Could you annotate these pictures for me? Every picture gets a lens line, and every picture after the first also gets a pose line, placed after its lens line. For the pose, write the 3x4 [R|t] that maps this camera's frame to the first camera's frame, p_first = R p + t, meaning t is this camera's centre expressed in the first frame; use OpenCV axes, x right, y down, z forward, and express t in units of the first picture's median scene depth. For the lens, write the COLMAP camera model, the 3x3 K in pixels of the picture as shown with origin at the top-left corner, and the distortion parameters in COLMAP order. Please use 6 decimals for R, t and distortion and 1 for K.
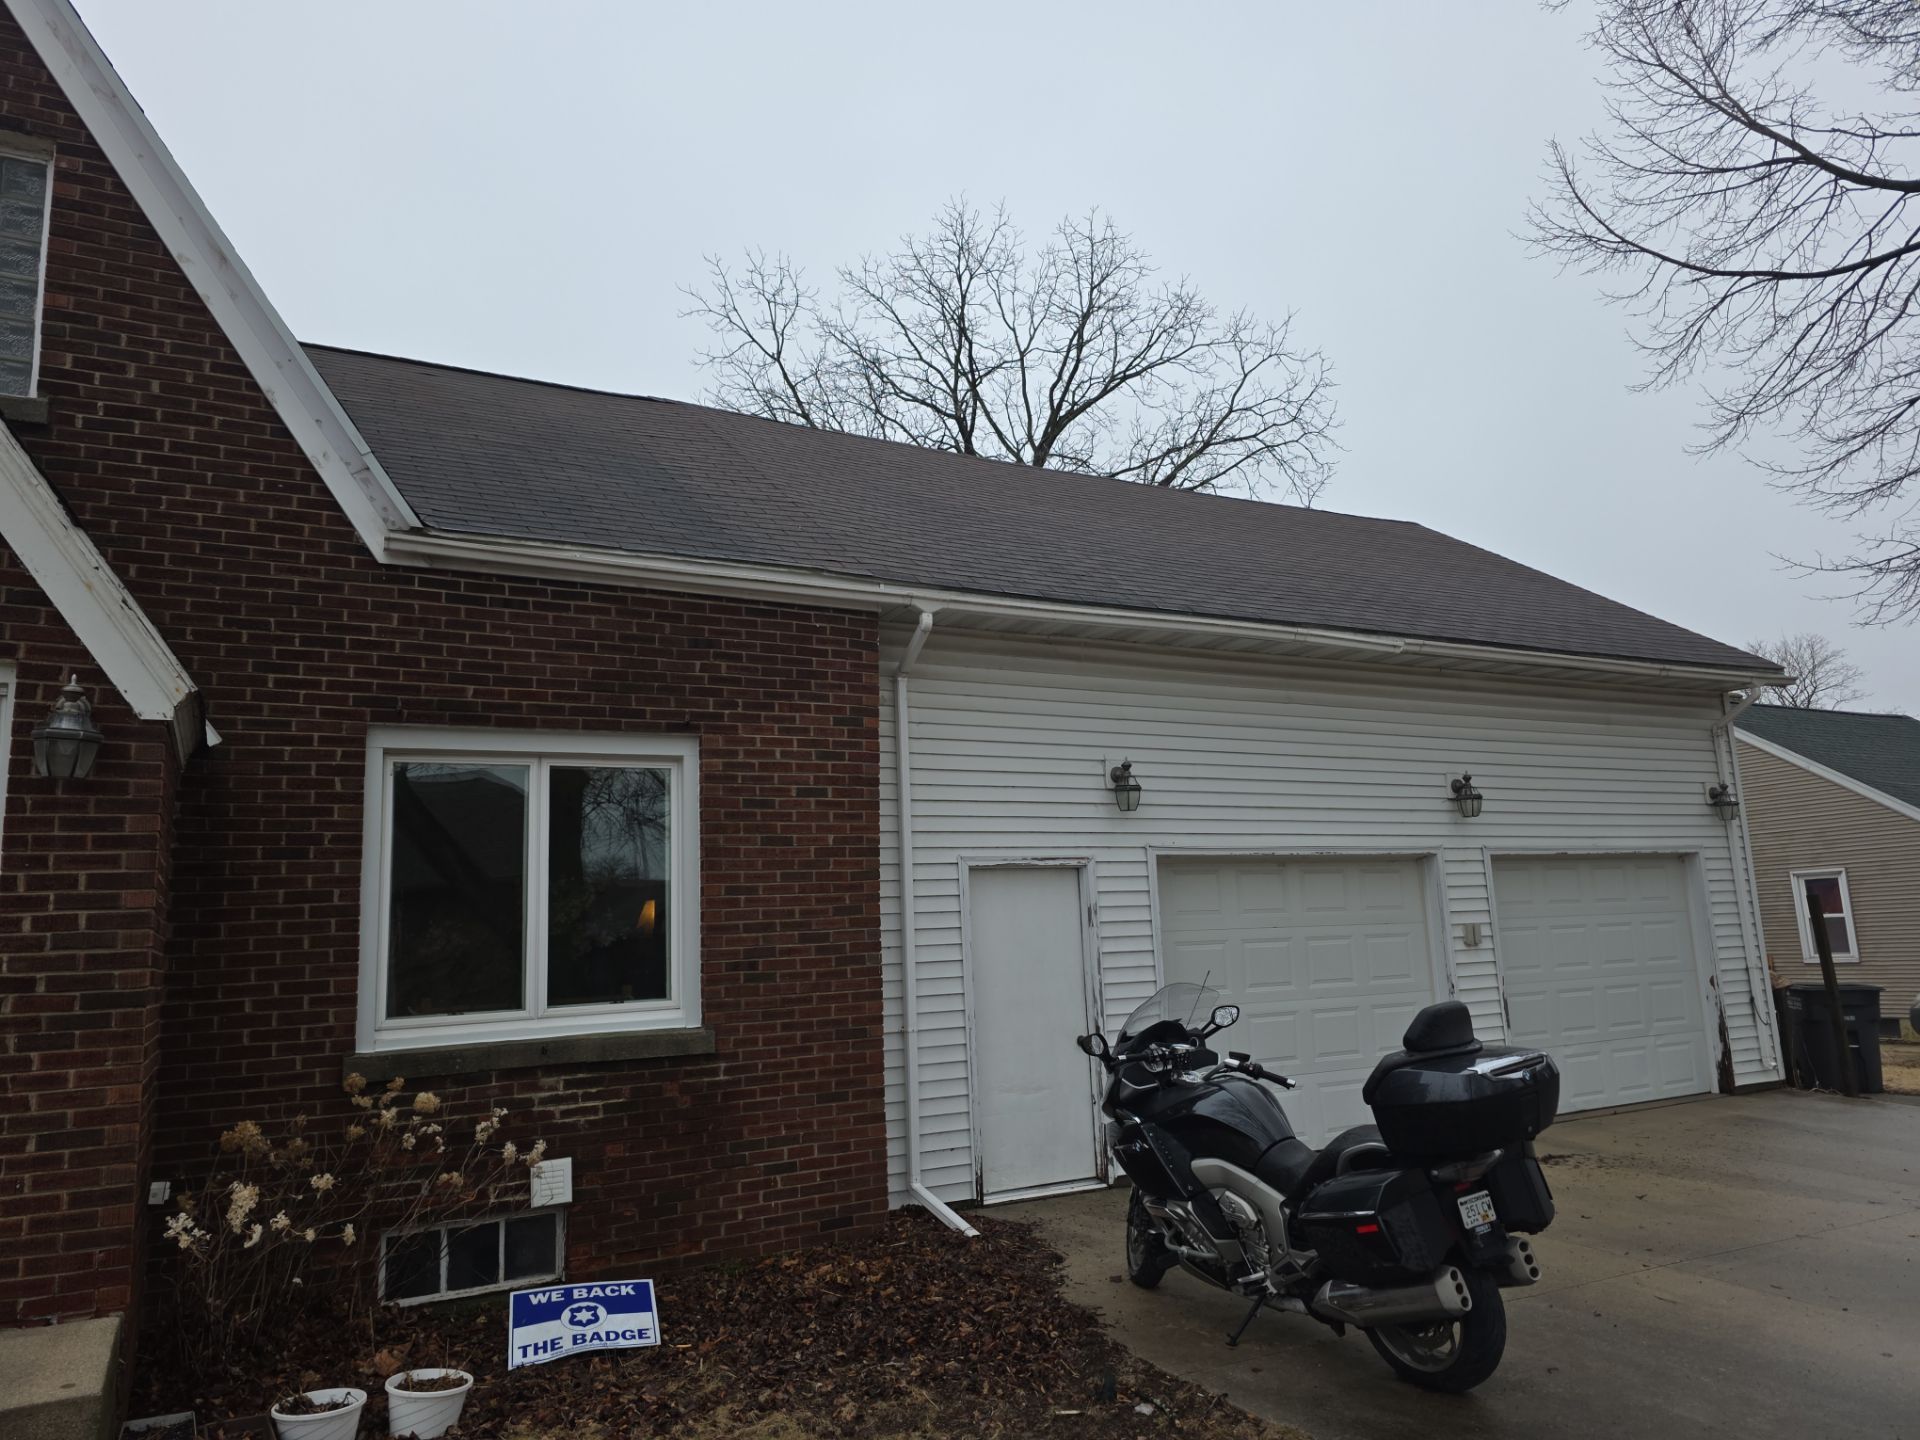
lens RADIAL K [[1334.6, 0, 1025.6], [0, 1334.6, 729.8], [0, 0, 1]] dist [0.064474, -0.057908]
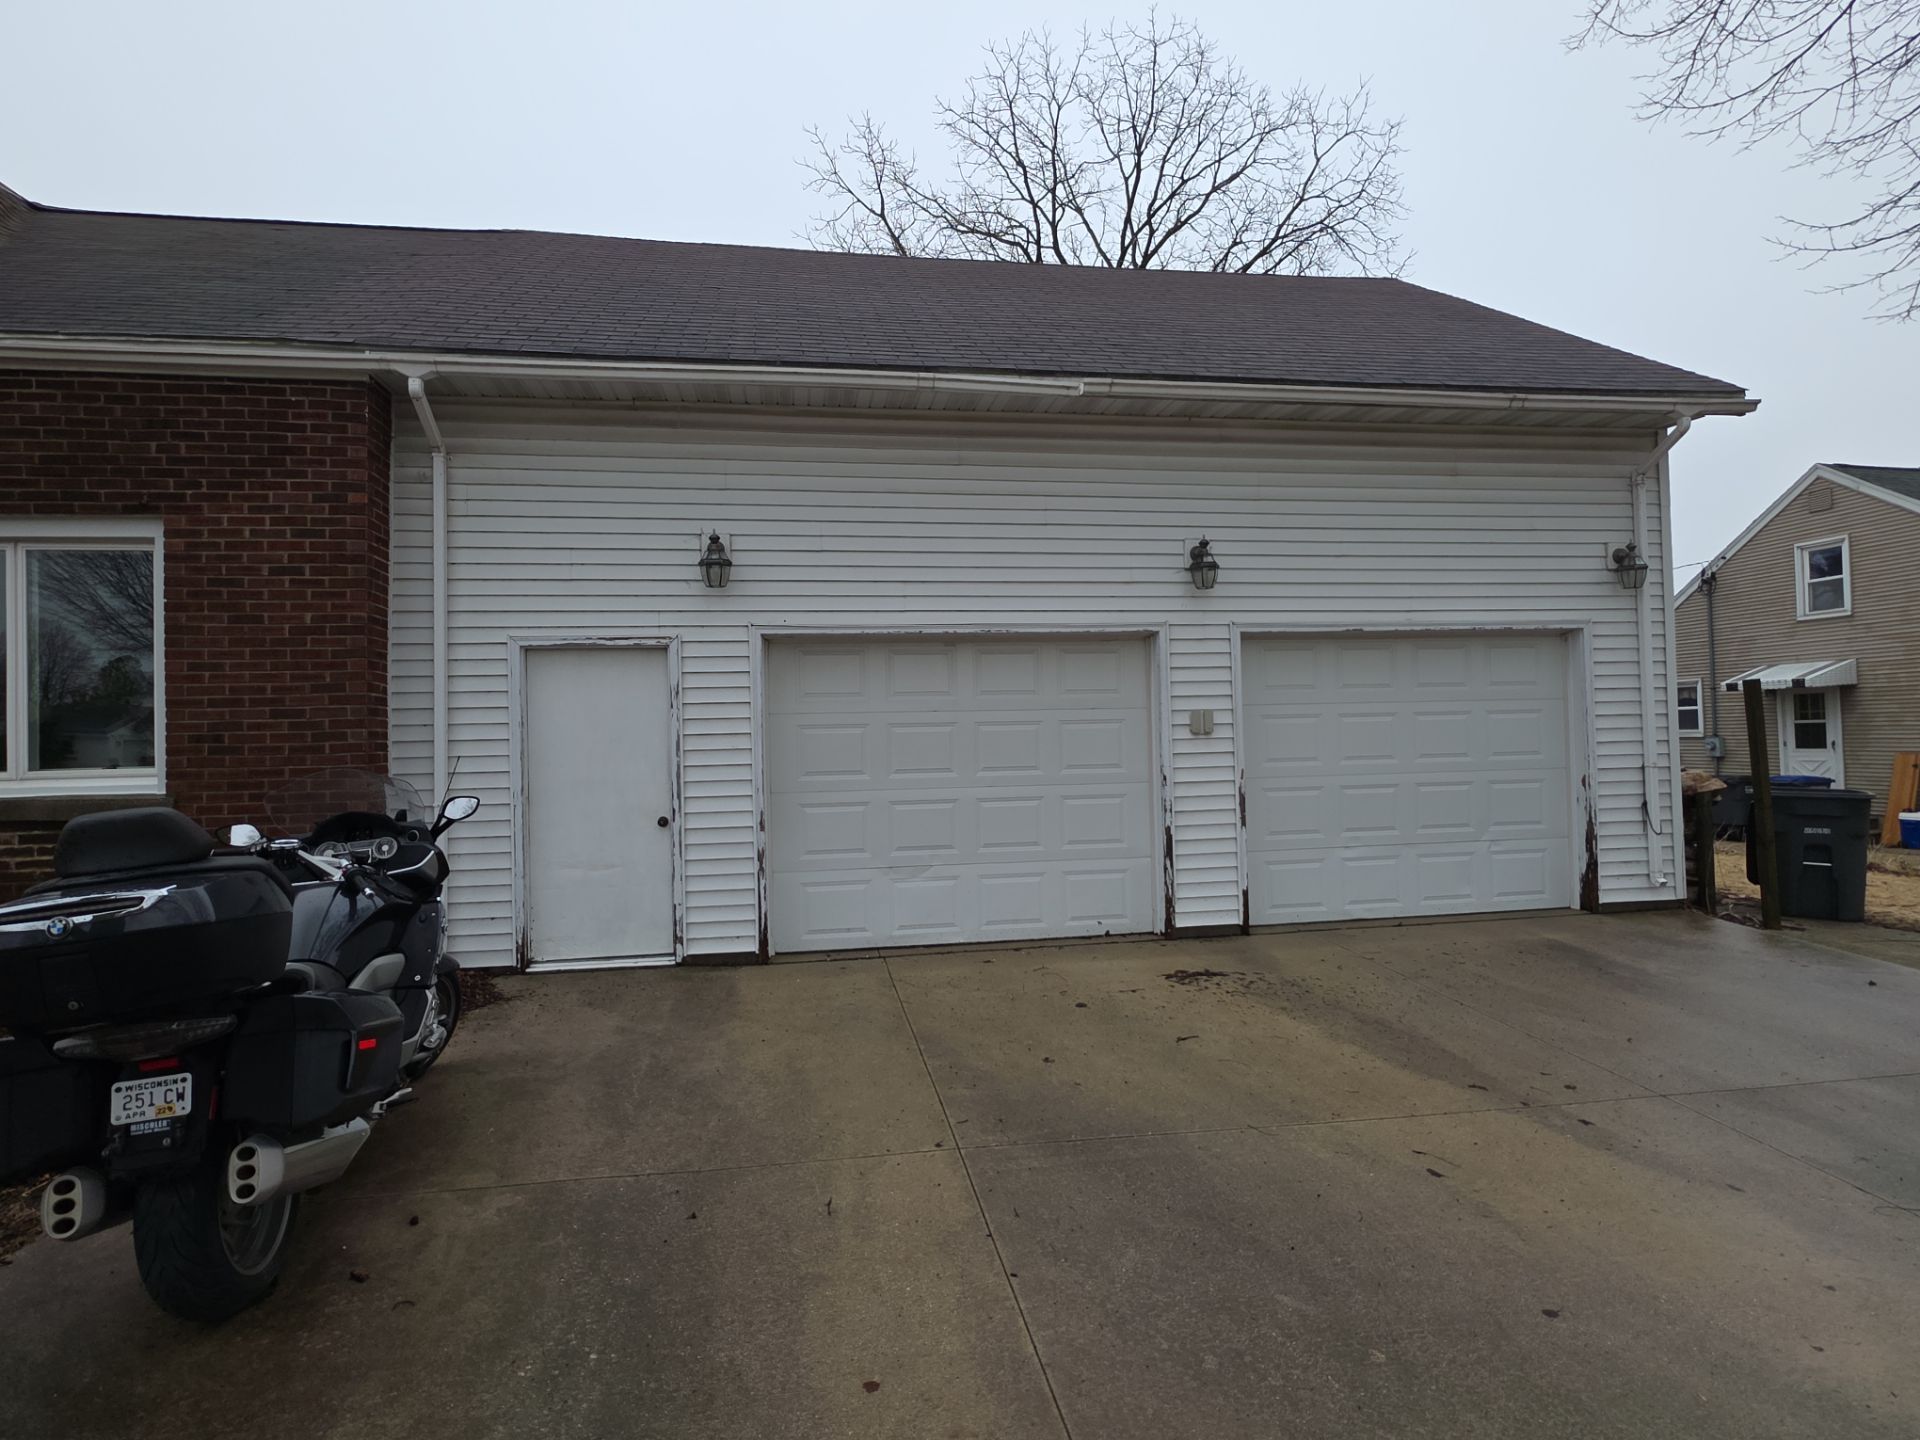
lens RADIAL K [[1008.7, 0, 1094.1], [0, 1008.7, 724.2], [0, 0, 1]] dist [0.001205, -0.001498]
pose [[0.936898, 0.021769, -0.348925, 0.744691], [0.035858, 0.986812, 0.157849, 0.069184], [0.347759, -0.160400, 0.923761, 0.542702]]
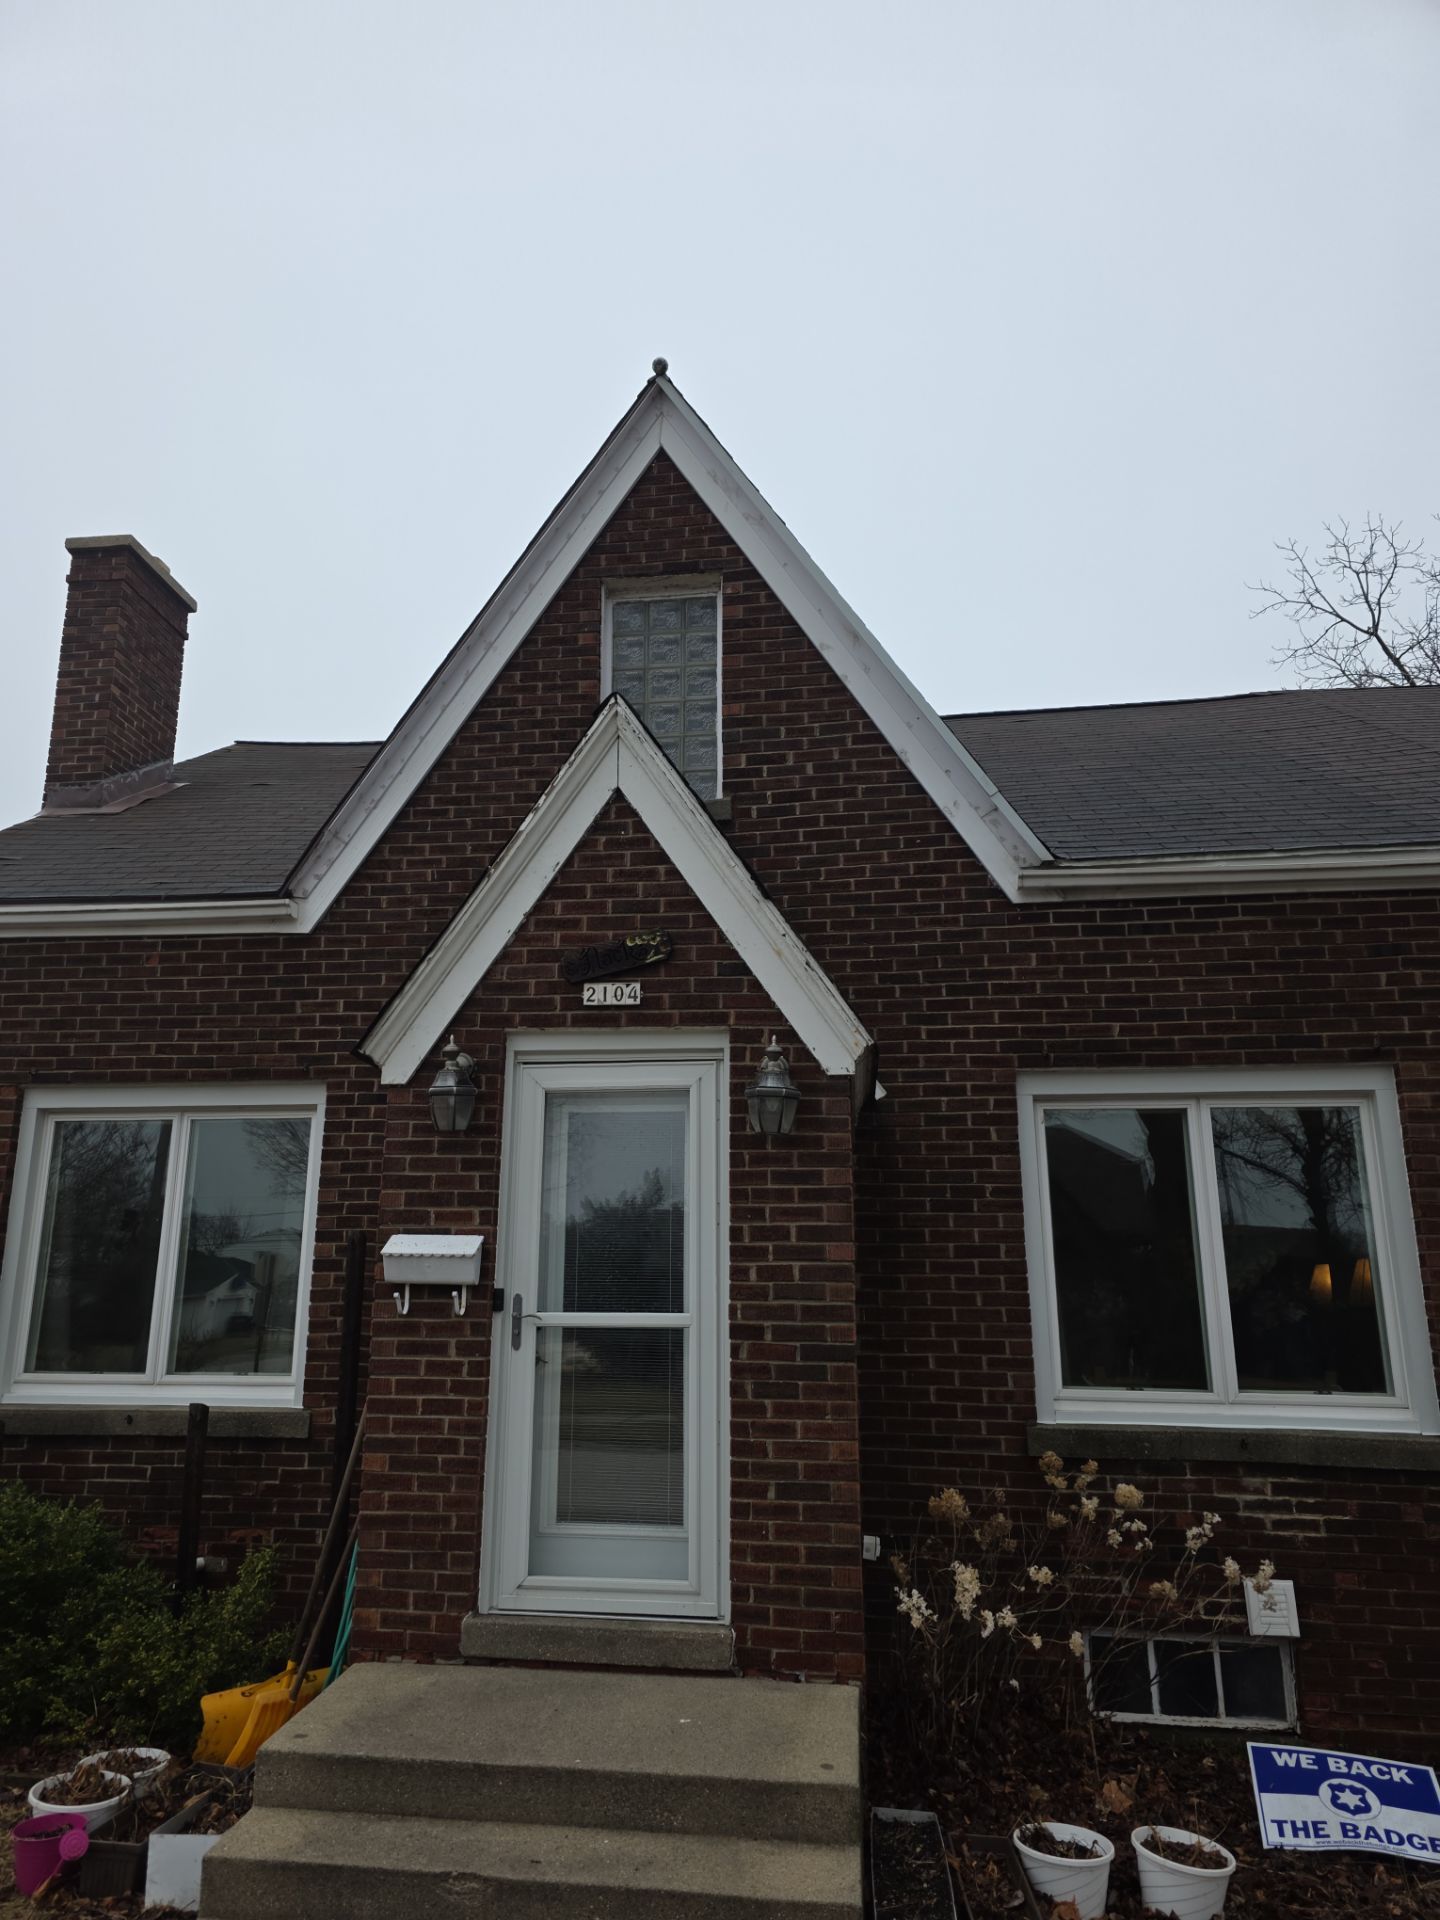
lens RADIAL K [[1334.6, 0, 646.6], [0, 1334.6, 985.9], [0, 0, 1]] dist [0.064474, -0.057908]
pose [[0.777417, -0.095755, -0.621654, -0.088460], [0.054425, 0.994878, -0.085182, 0.002673], [0.626626, 0.032388, 0.778647, 0.087097]]
